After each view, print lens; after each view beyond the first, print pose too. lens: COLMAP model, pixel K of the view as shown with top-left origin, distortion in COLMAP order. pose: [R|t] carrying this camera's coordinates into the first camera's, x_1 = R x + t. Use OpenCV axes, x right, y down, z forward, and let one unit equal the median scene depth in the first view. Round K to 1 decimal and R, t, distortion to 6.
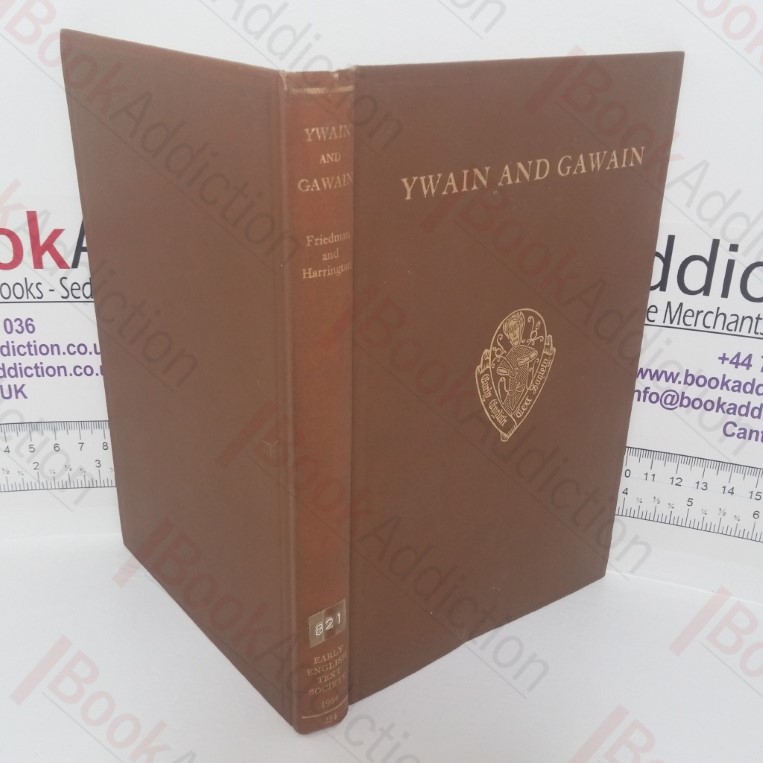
lens RADIAL K [[921.3, 0, 387.2], [0, 921.3, 386.1], [0, 0, 1]] dist [0.030135, 0.000000]
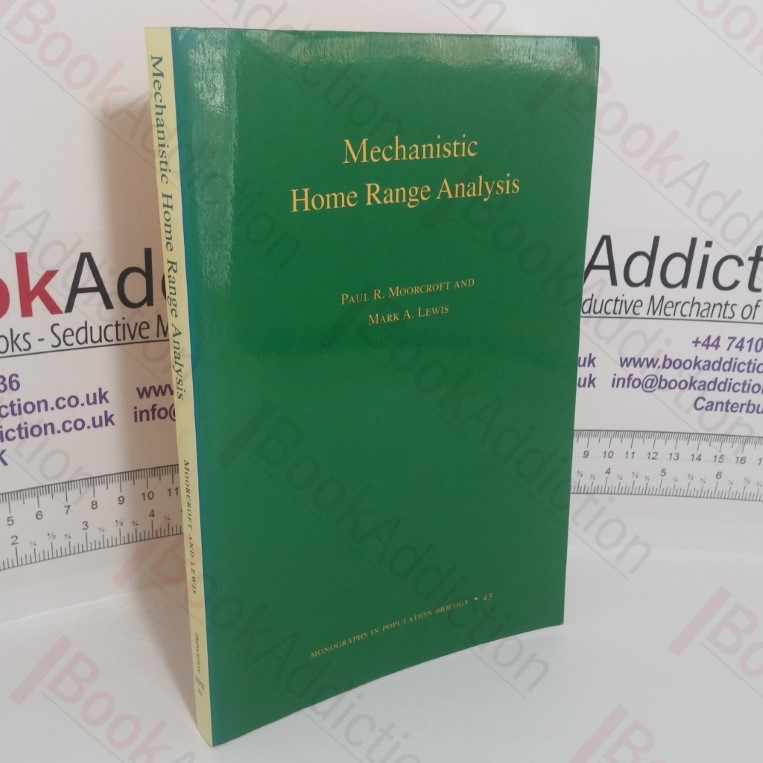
lens RADIAL K [[921.3, 0, 393.4], [0, 921.3, 372.5], [0, 0, 1]] dist [0.030135, 0.000000]
pose [[0.937716, -0.109756, 0.329609, -0.343543], [0.107845, 0.993875, 0.024137, -0.057994], [-0.330239, 0.012913, 0.943809, 0.062193]]
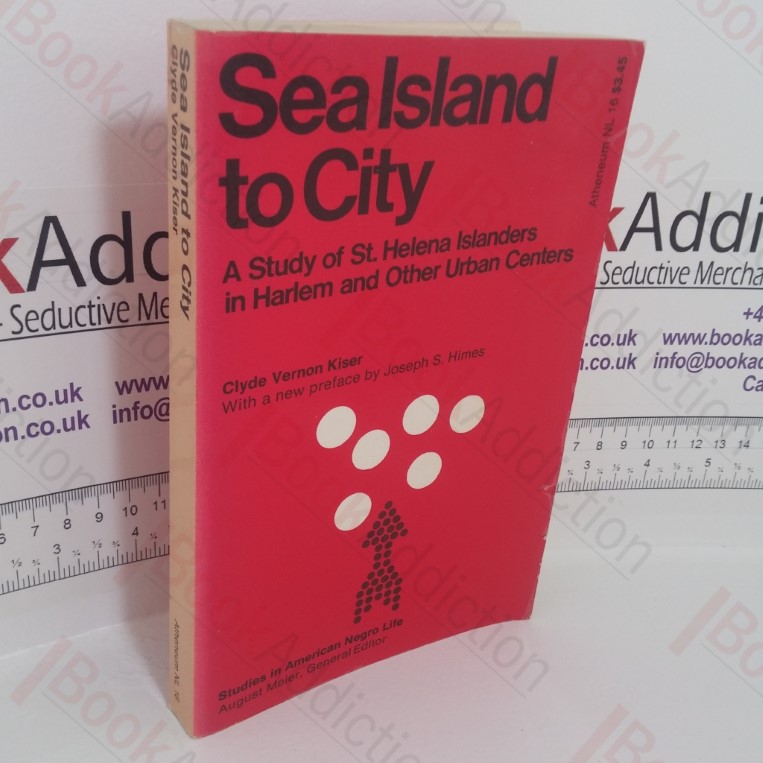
lens RADIAL K [[921.3, 0, 387.5], [0, 921.3, 384.1], [0, 0, 1]] dist [0.030135, 0.000000]
pose [[0.913964, -0.140753, 0.380604, -0.368471], [0.137737, 0.989840, 0.035302, -0.041906], [-0.381705, 0.020158, 0.924064, 0.222489]]
